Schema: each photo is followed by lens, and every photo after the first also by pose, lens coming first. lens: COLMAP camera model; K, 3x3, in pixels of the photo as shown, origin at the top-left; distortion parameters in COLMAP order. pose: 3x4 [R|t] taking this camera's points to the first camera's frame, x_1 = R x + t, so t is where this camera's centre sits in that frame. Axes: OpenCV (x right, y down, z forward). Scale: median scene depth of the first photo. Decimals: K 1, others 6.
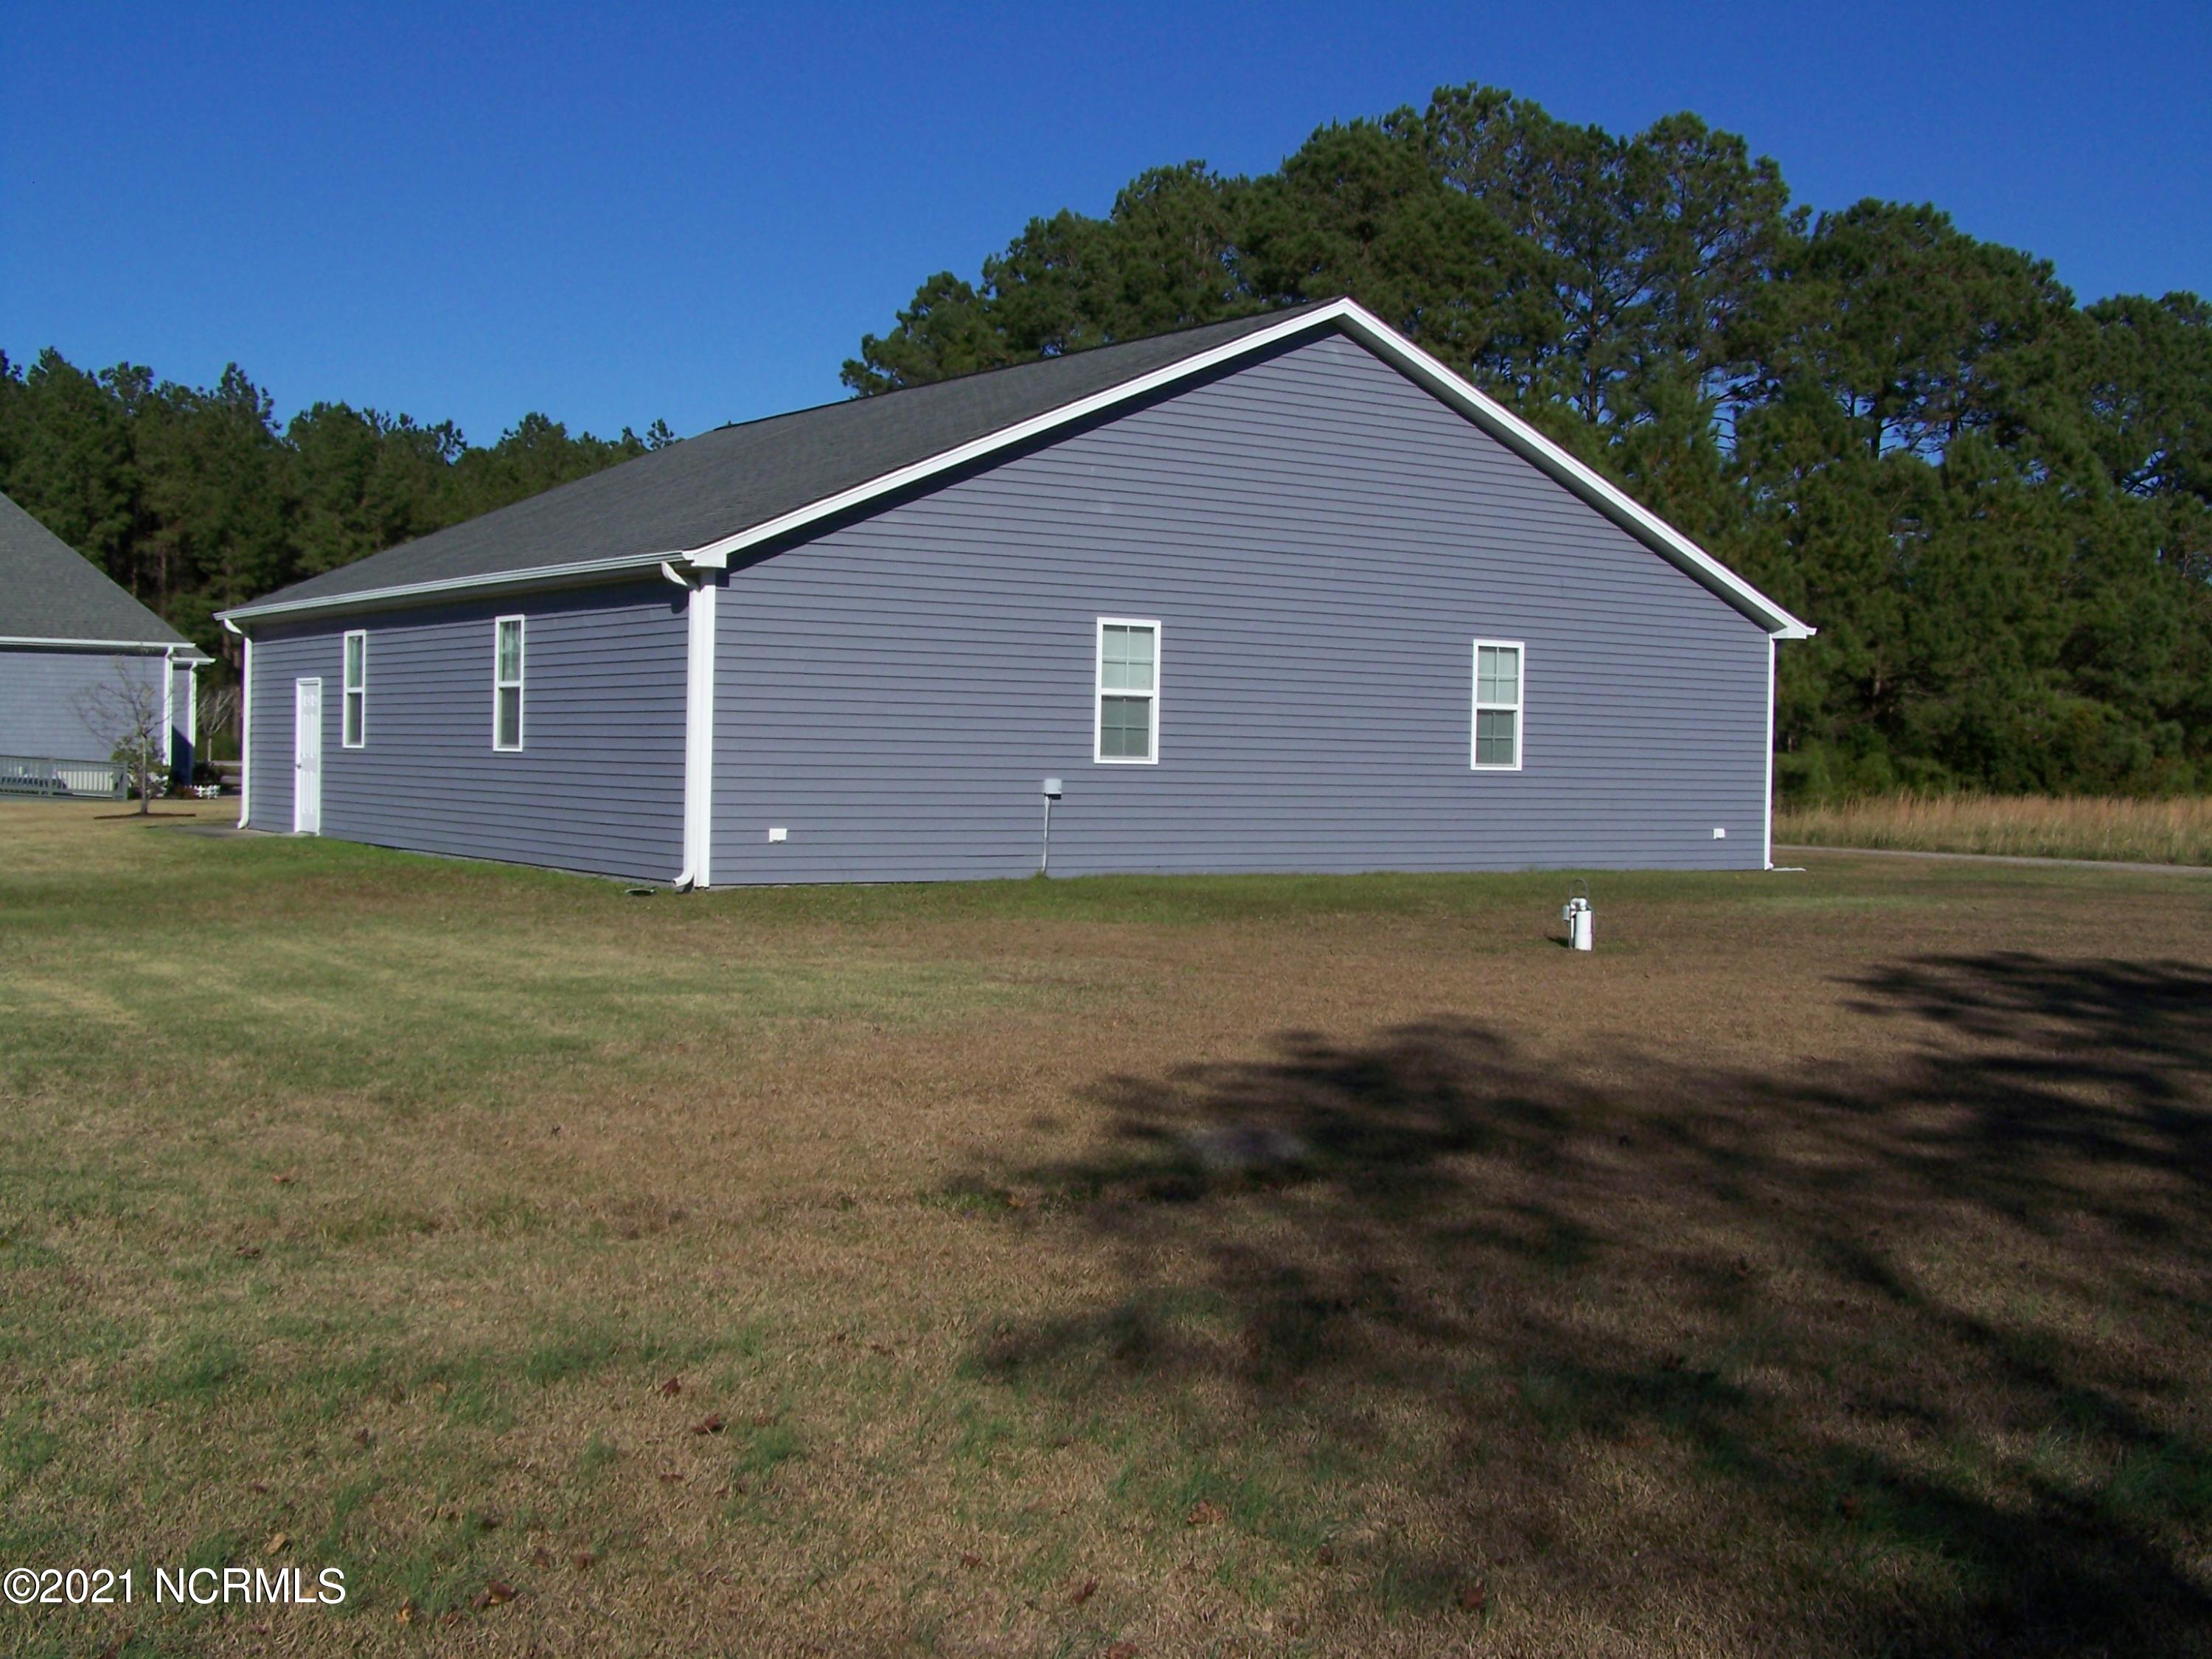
lens RADIAL K [[2542.6, 0, 1049.4], [0, 2542.6, 803.1], [0, 0, 1]] dist [-0.202952, 0.401228]
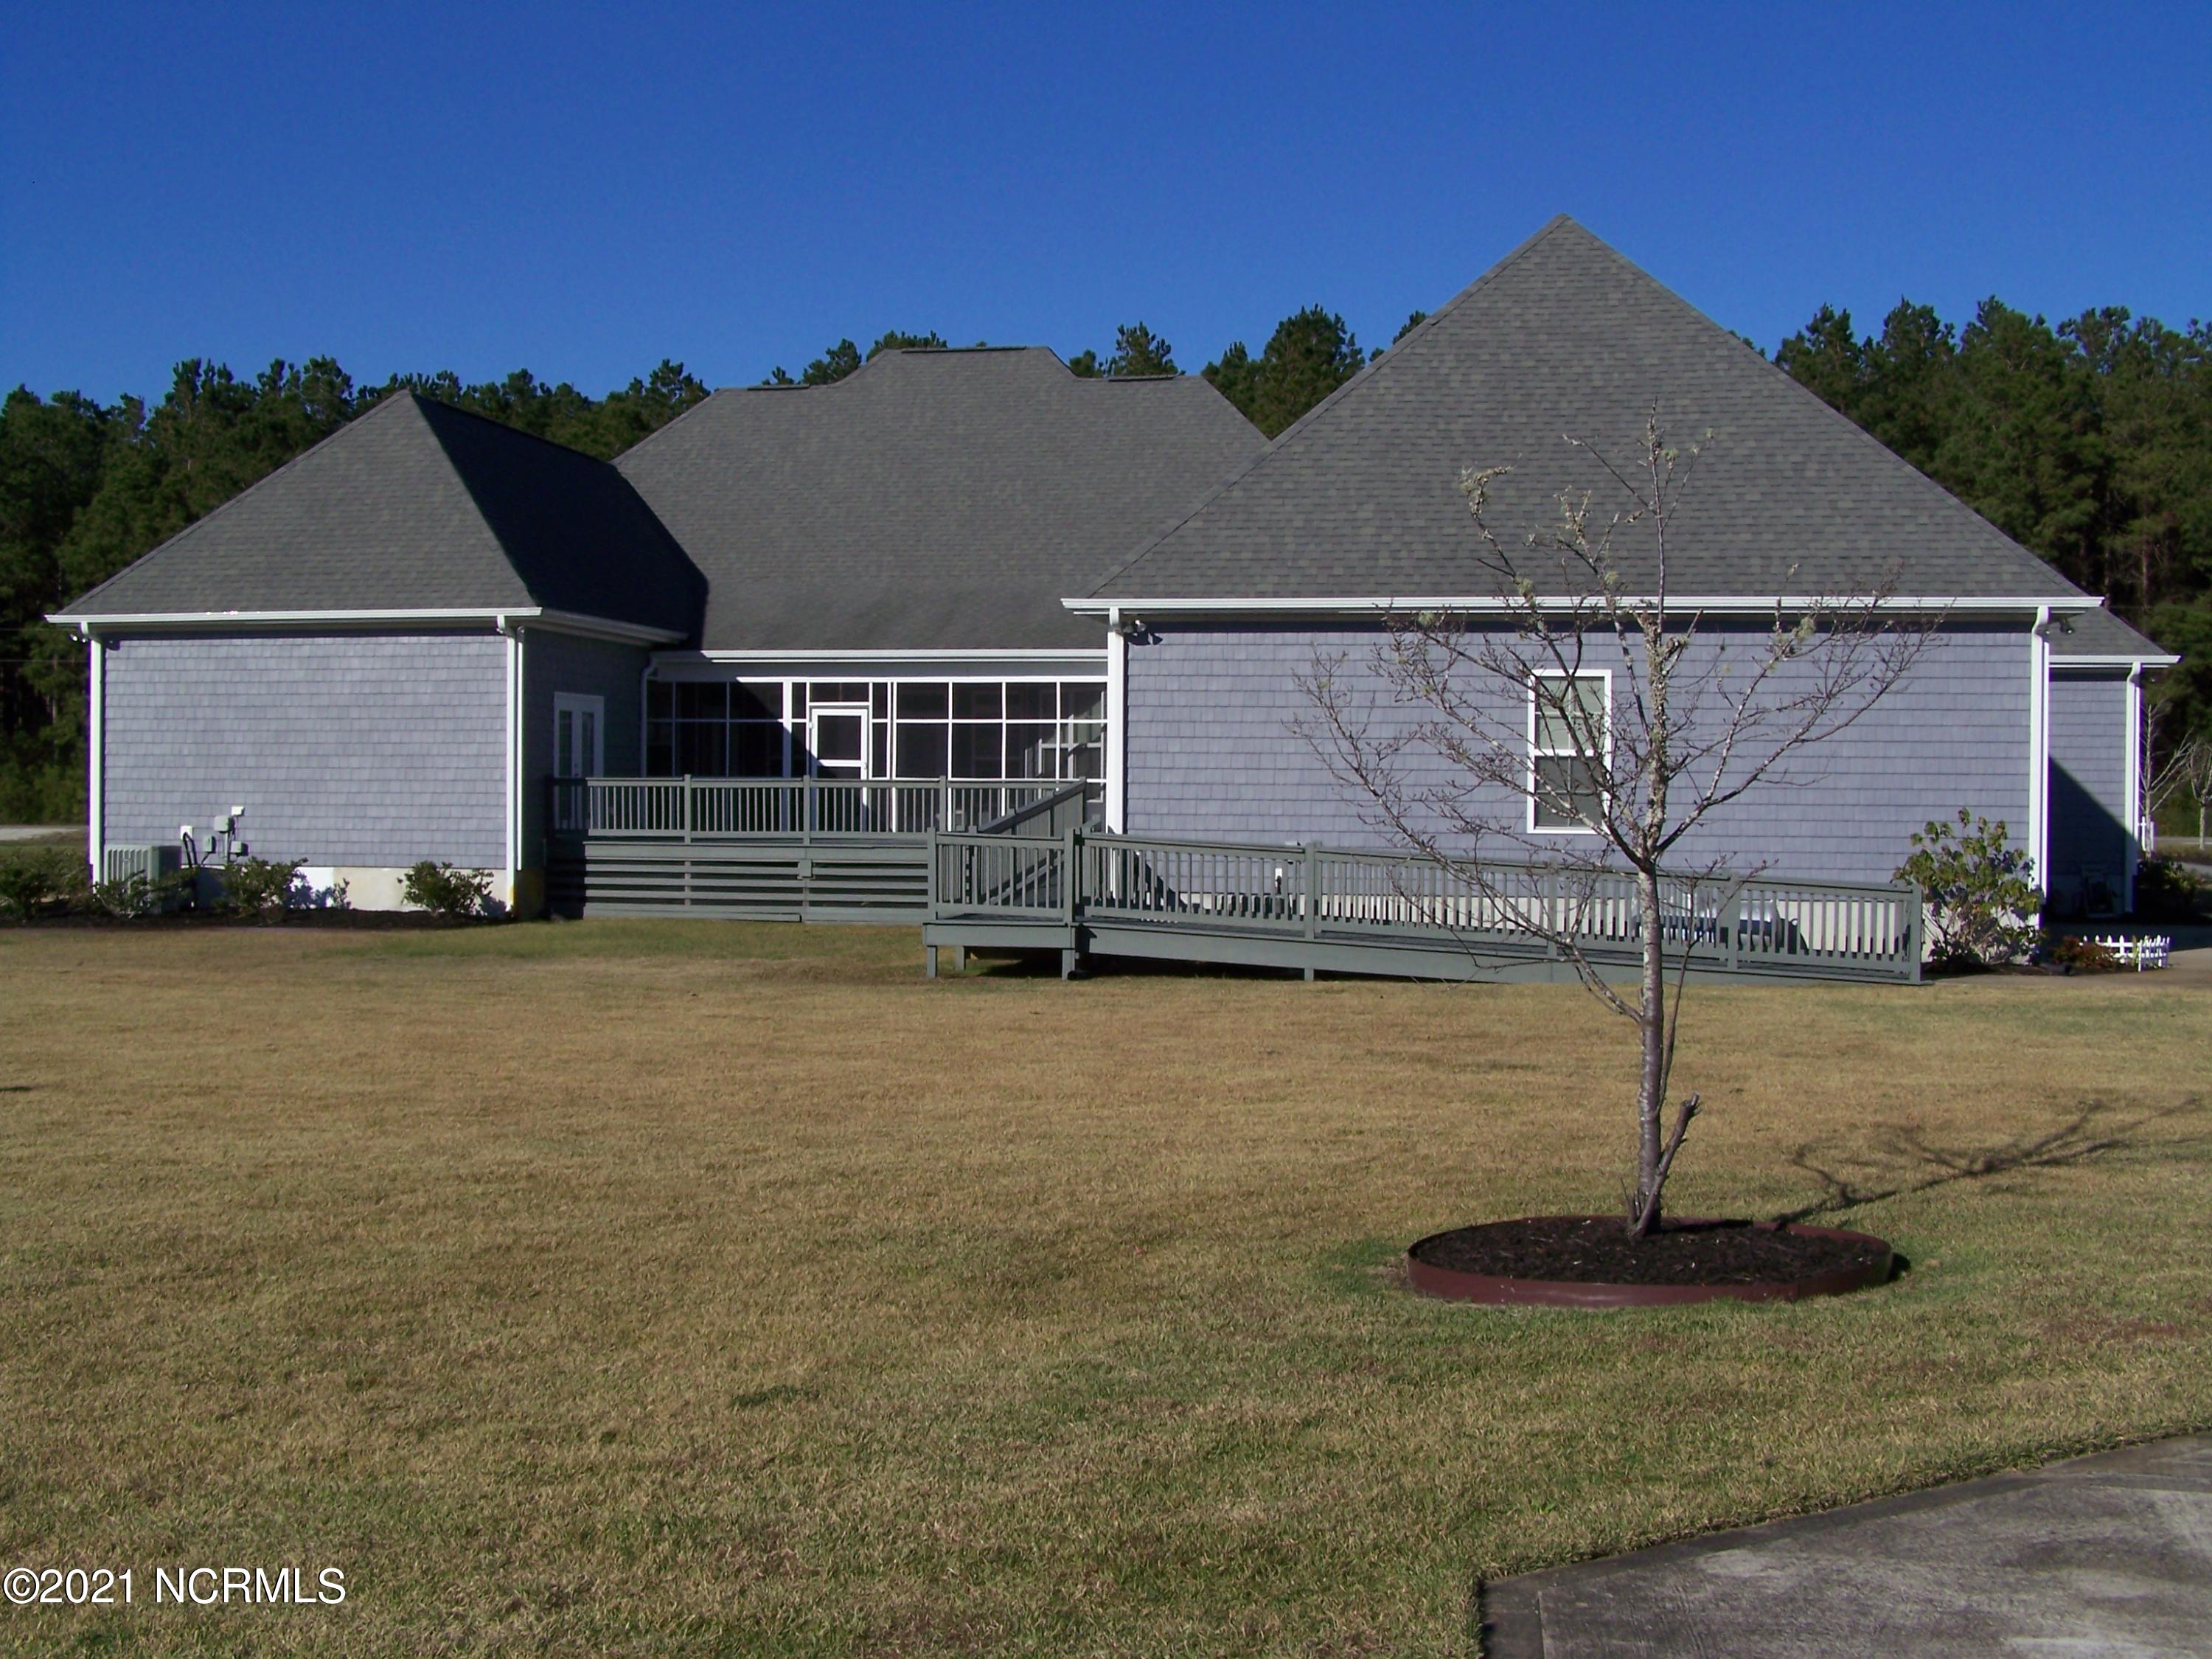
lens RADIAL K [[2542.6, 0, 1049.4], [0, 2542.6, 803.1], [0, 0, 1]] dist [-0.202952, 0.401228]
pose [[0.717811, -0.008157, -0.696190, -0.080162], [-0.008444, 0.999756, -0.020420, -0.008690], [0.696186, 0.020537, 0.717567, 0.256138]]
